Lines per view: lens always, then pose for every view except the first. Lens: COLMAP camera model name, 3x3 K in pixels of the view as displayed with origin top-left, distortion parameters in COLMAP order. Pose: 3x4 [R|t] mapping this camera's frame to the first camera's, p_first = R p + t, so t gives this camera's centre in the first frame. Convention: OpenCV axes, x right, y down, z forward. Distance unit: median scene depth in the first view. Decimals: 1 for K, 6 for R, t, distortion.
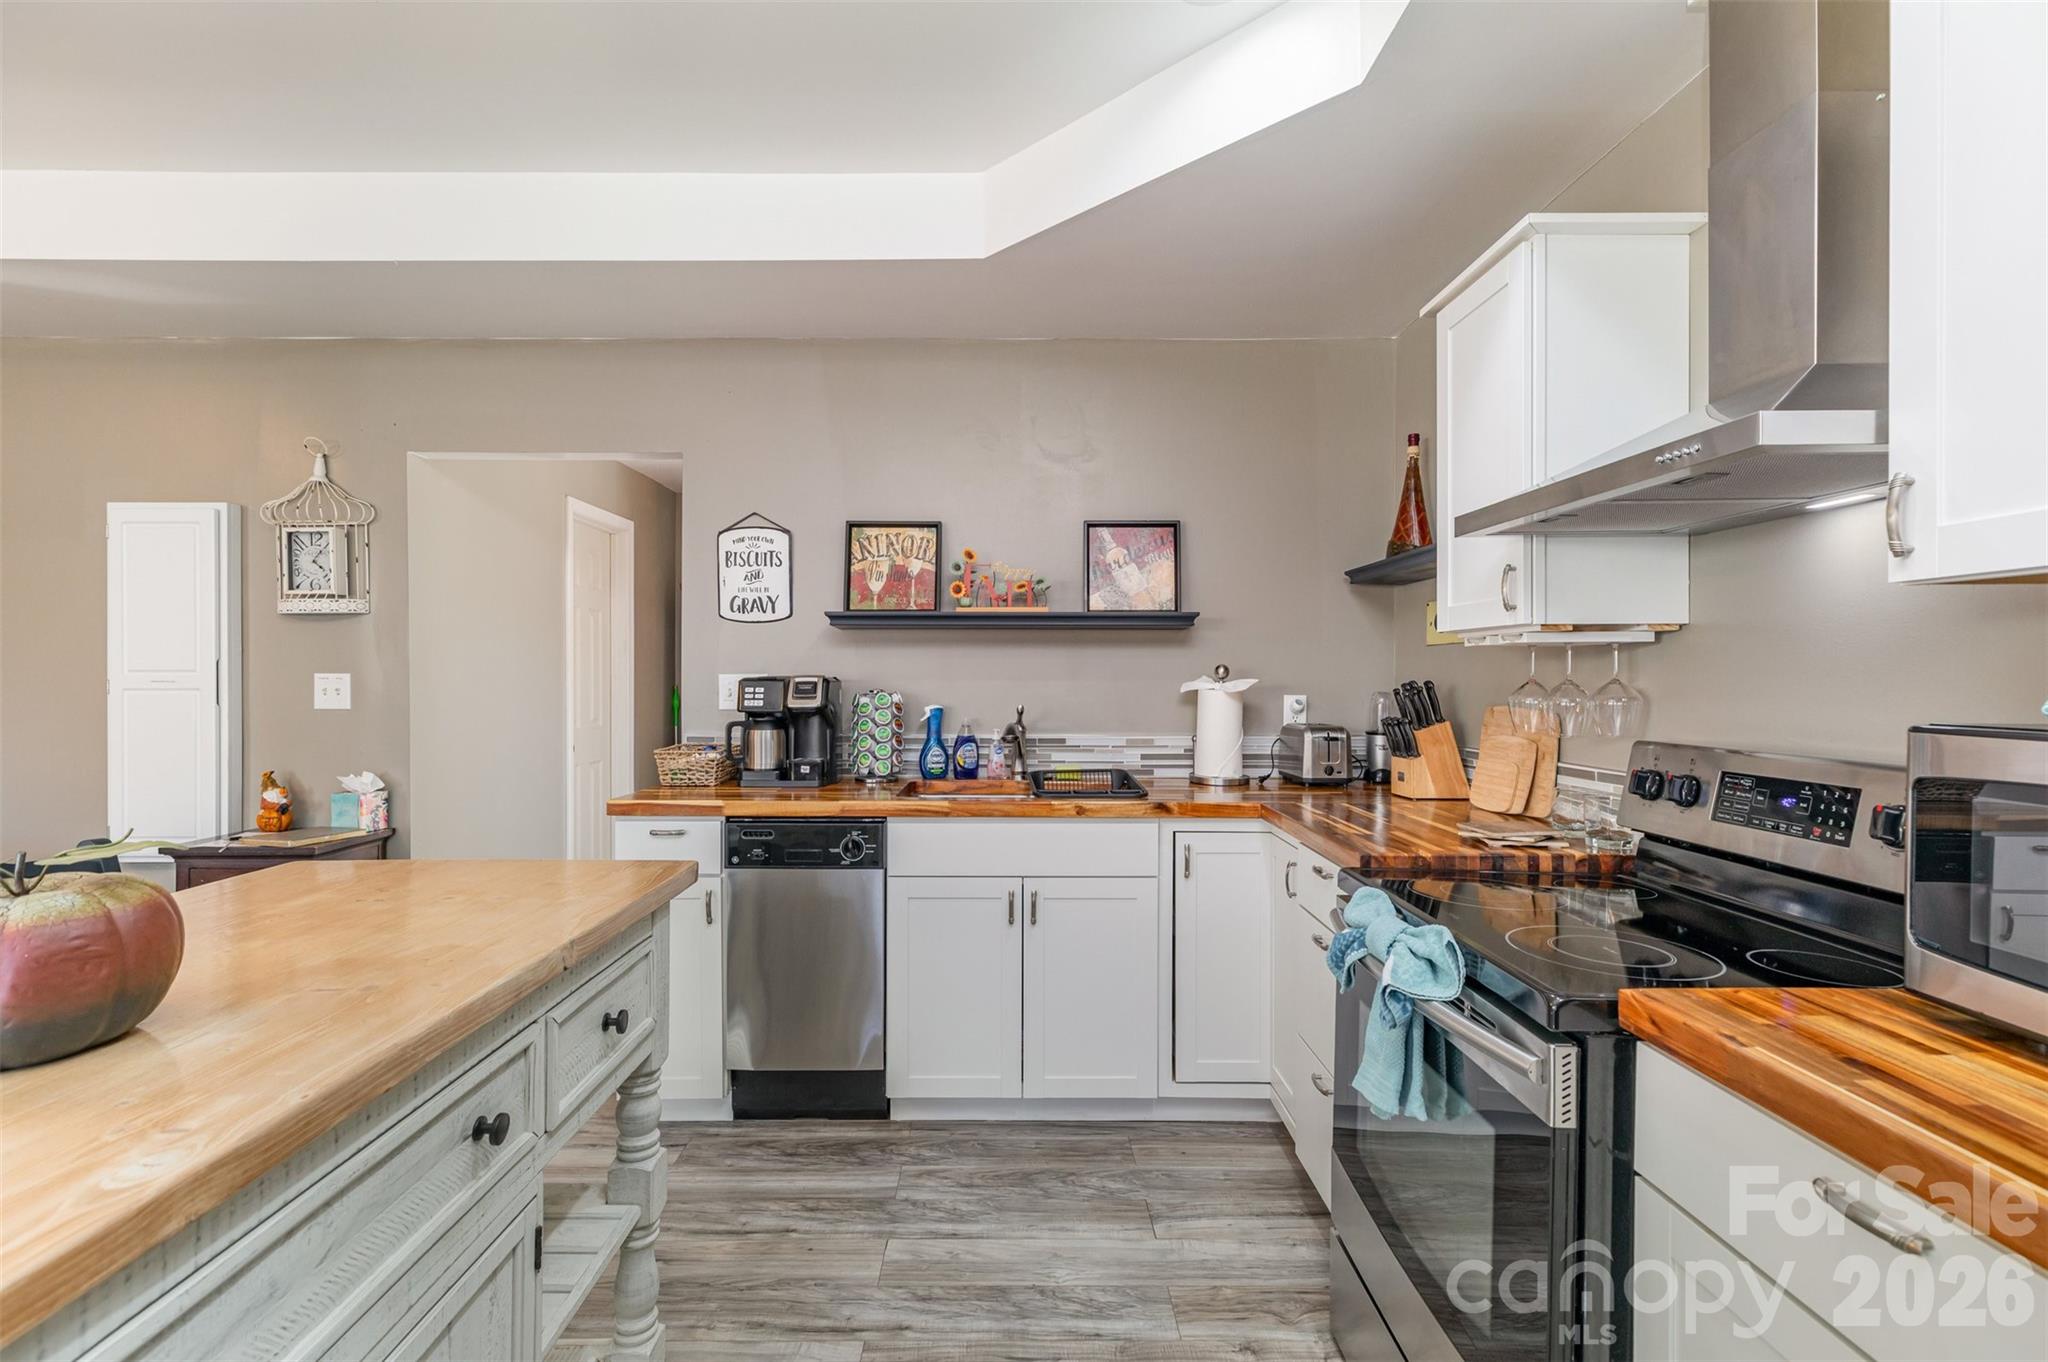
lens RADIAL K [[935.4, 0, 1007.6], [0, 935.4, 686.1], [0, 0, 1]] dist [0.008618, -0.000722]
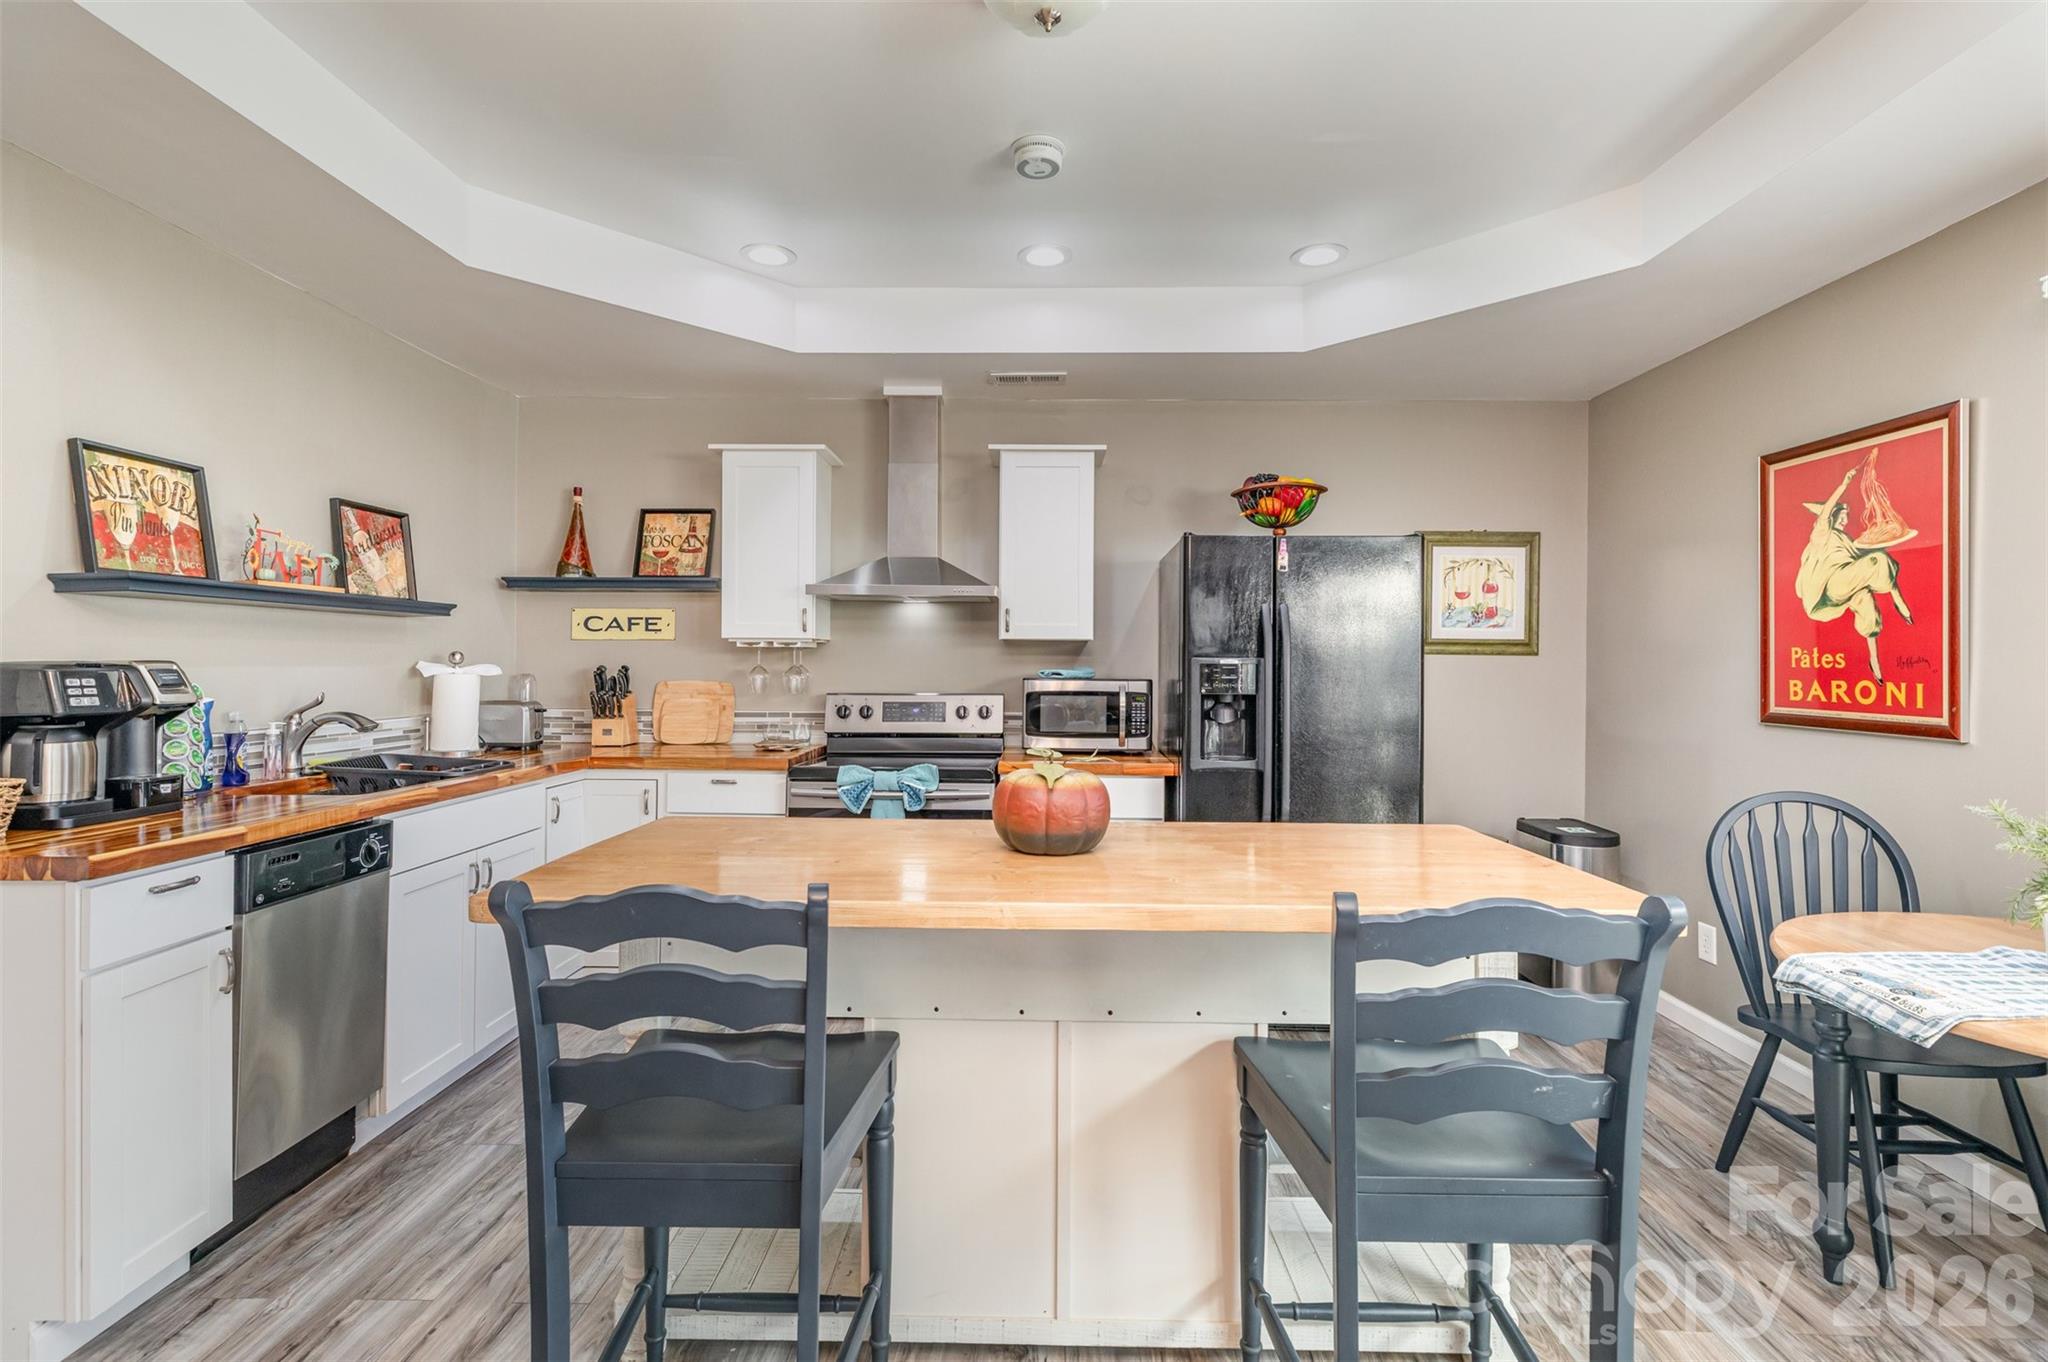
lens RADIAL K [[935.4, 0, 1013.8], [0, 935.4, 672.9], [0, 0, 1]] dist [0.008618, -0.000722]
pose [[0.034286, -0.011751, 0.999343, -0.858451], [0.003446, 0.999926, 0.011640, -0.007585], [-0.999406, 0.003045, 0.034324, 0.282783]]
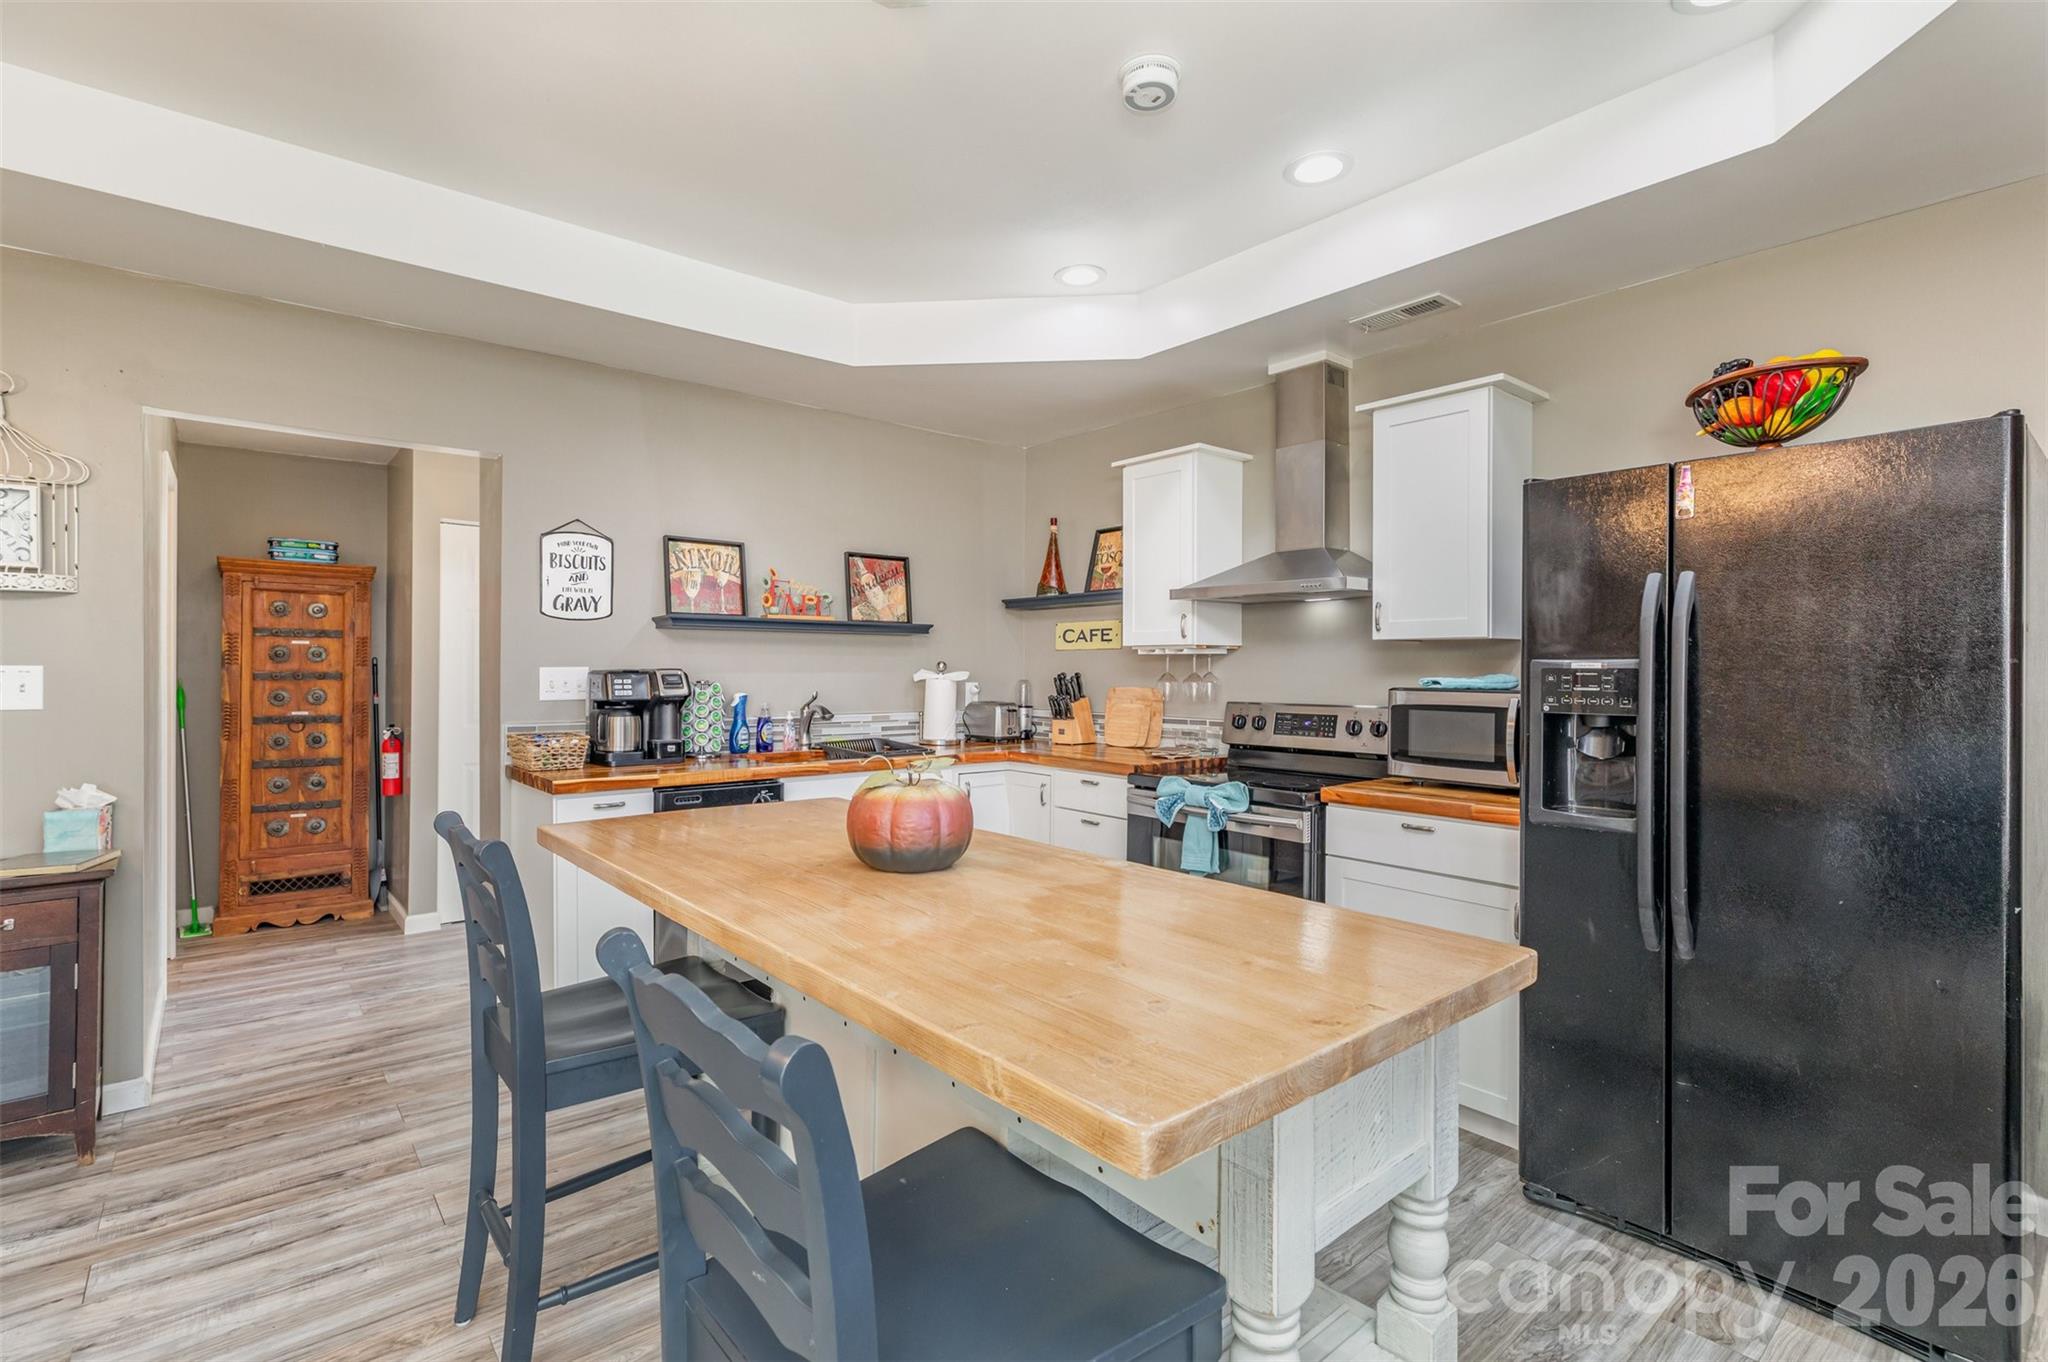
lens RADIAL K [[935.4, 0, 1014.4], [0, 935.4, 682.7], [0, 0, 1]] dist [0.008618, -0.000722]
pose [[0.771462, -0.008219, 0.636222, -0.582789], [0.004024, 0.999960, 0.008039, -0.001371], [-0.636262, -0.003641, 0.771464, -0.171983]]
